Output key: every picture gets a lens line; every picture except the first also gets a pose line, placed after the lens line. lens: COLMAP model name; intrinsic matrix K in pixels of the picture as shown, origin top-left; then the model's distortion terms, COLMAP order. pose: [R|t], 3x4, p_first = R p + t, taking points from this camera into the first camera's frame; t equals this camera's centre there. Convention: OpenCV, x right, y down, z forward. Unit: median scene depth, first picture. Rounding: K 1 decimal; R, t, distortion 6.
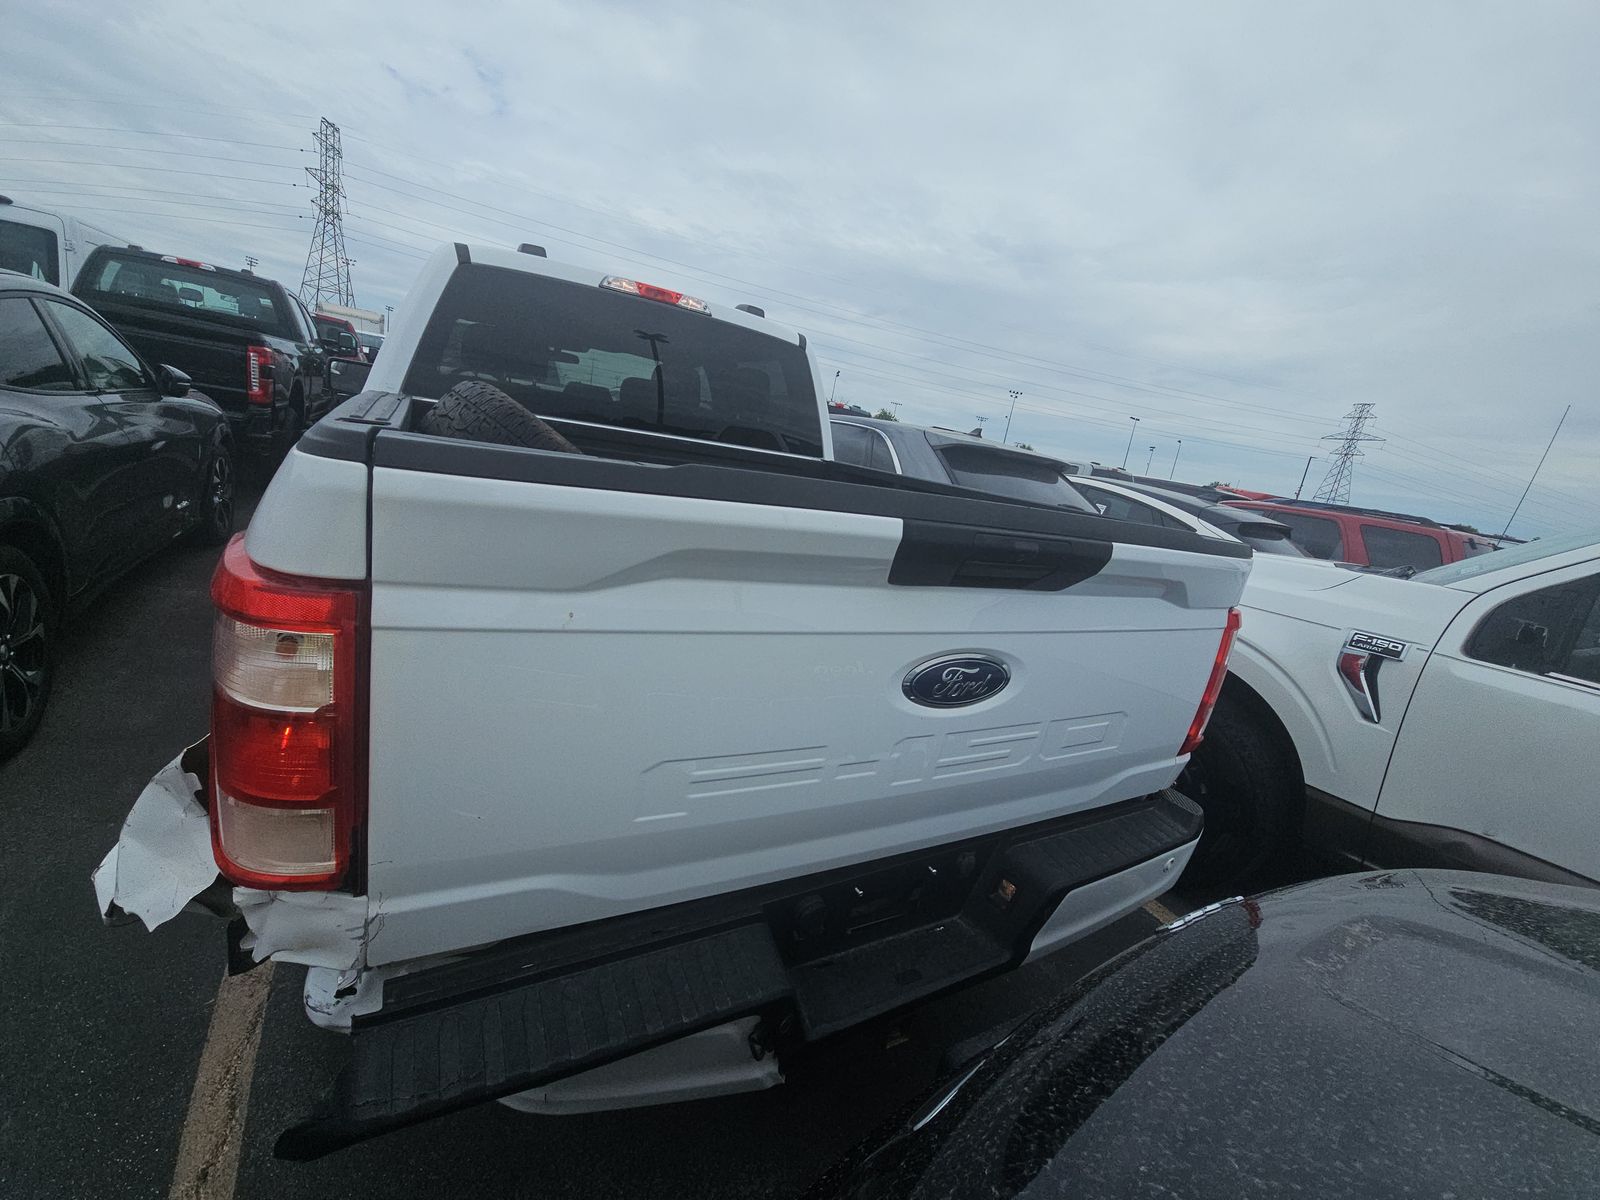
lens RADIAL K [[646.3, 0, 797.2], [0, 646.3, 596.6], [0, 0, 1]] dist [0.016279, -0.011333]
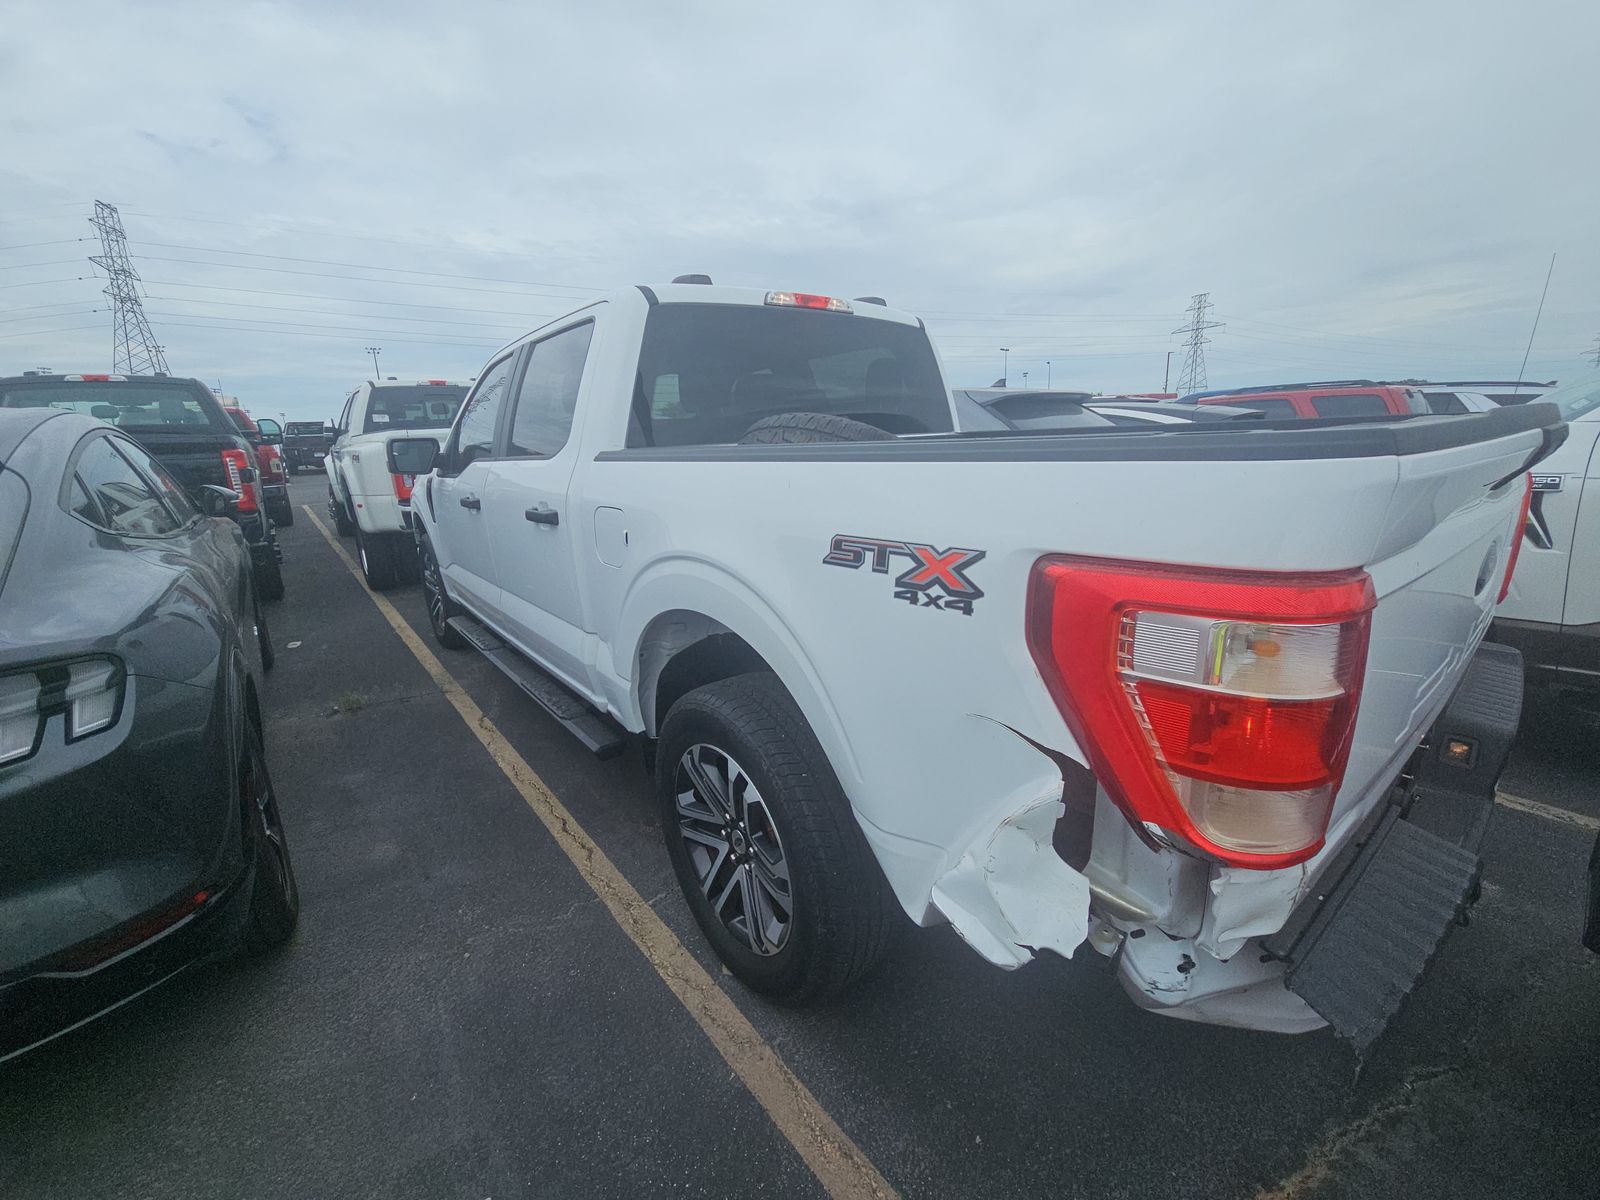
lens RADIAL K [[647.3, 0, 800.4], [0, 647.3, 592.5], [0, 0, 1]] dist [0.022876, -0.018630]
pose [[0.964867, -0.236664, 0.114114, -0.230999], [0.235018, 0.971591, 0.027870, -0.031567], [-0.117468, -0.000072, 0.993077, 0.002863]]
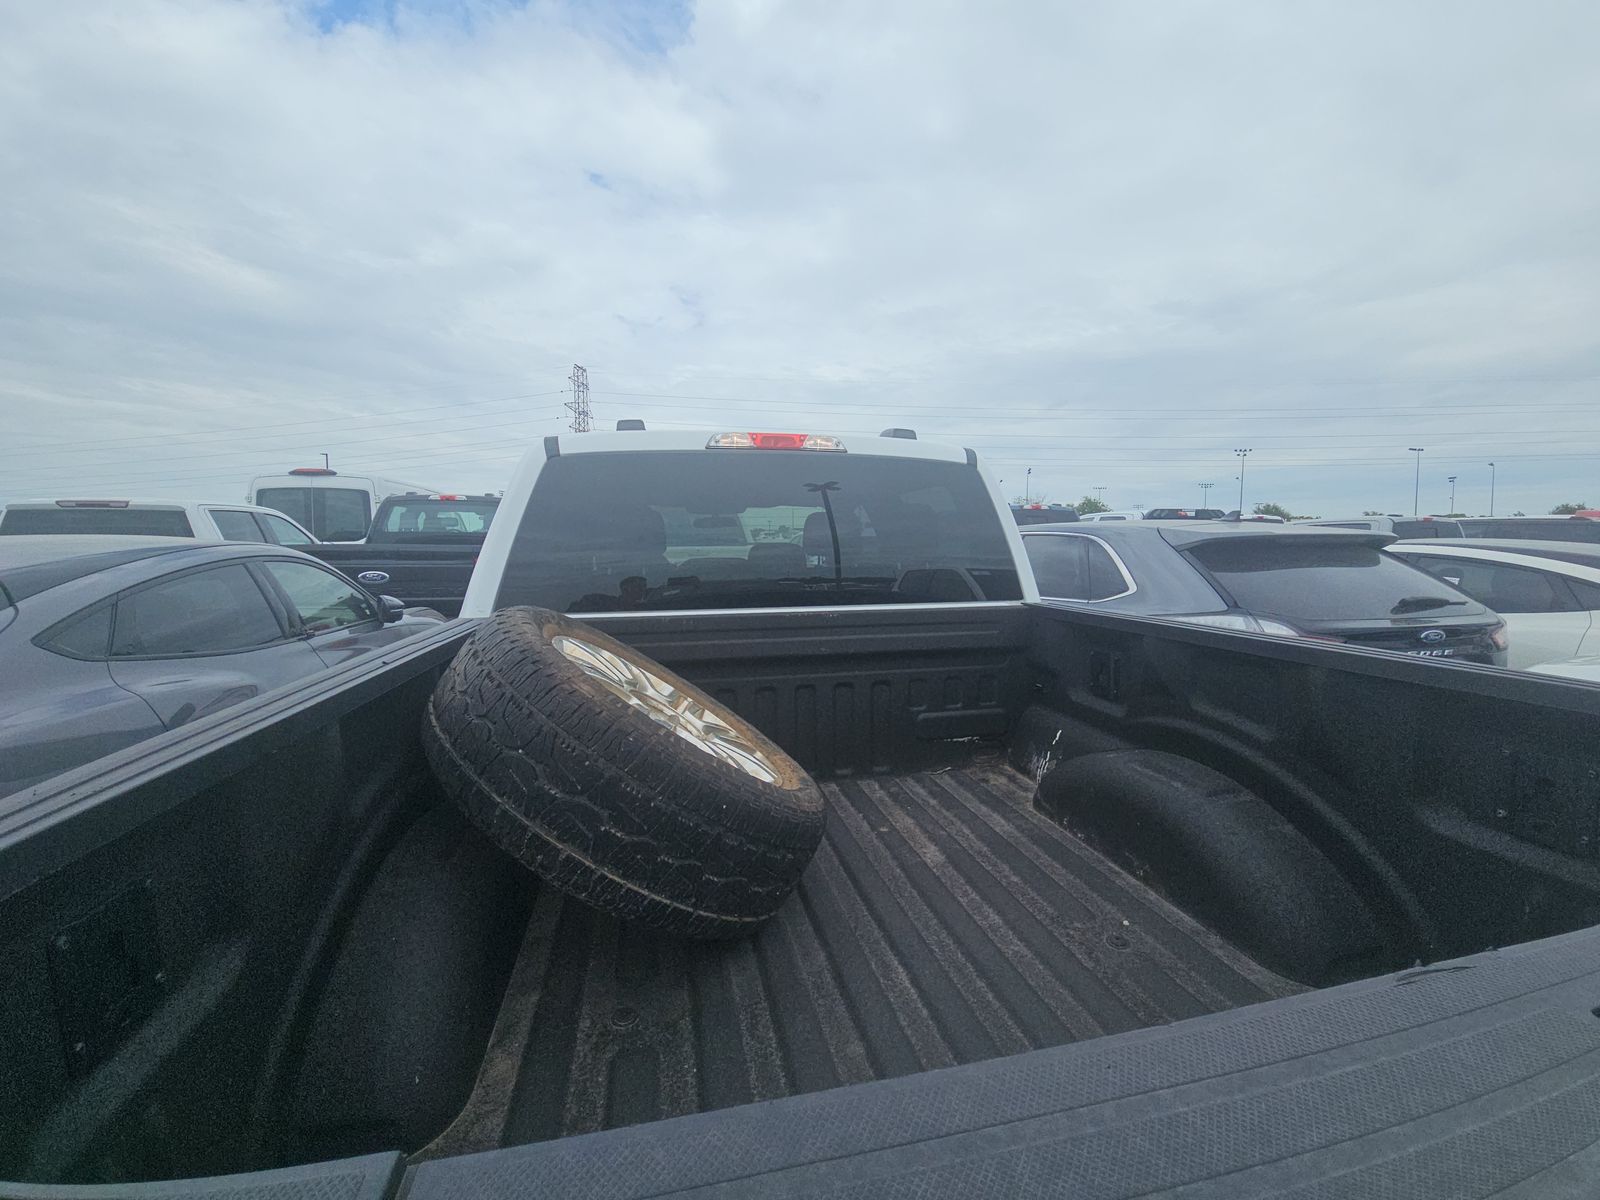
lens RADIAL K [[646.3, 0, 797.2], [0, 646.3, 596.6], [0, 0, 1]] dist [0.016279, -0.011333]
pose [[0.943759, -0.143590, -0.297827, 0.010530], [0.088504, 0.977615, -0.190880, -0.062655], [0.318569, 0.153786, 0.935341, 0.146725]]
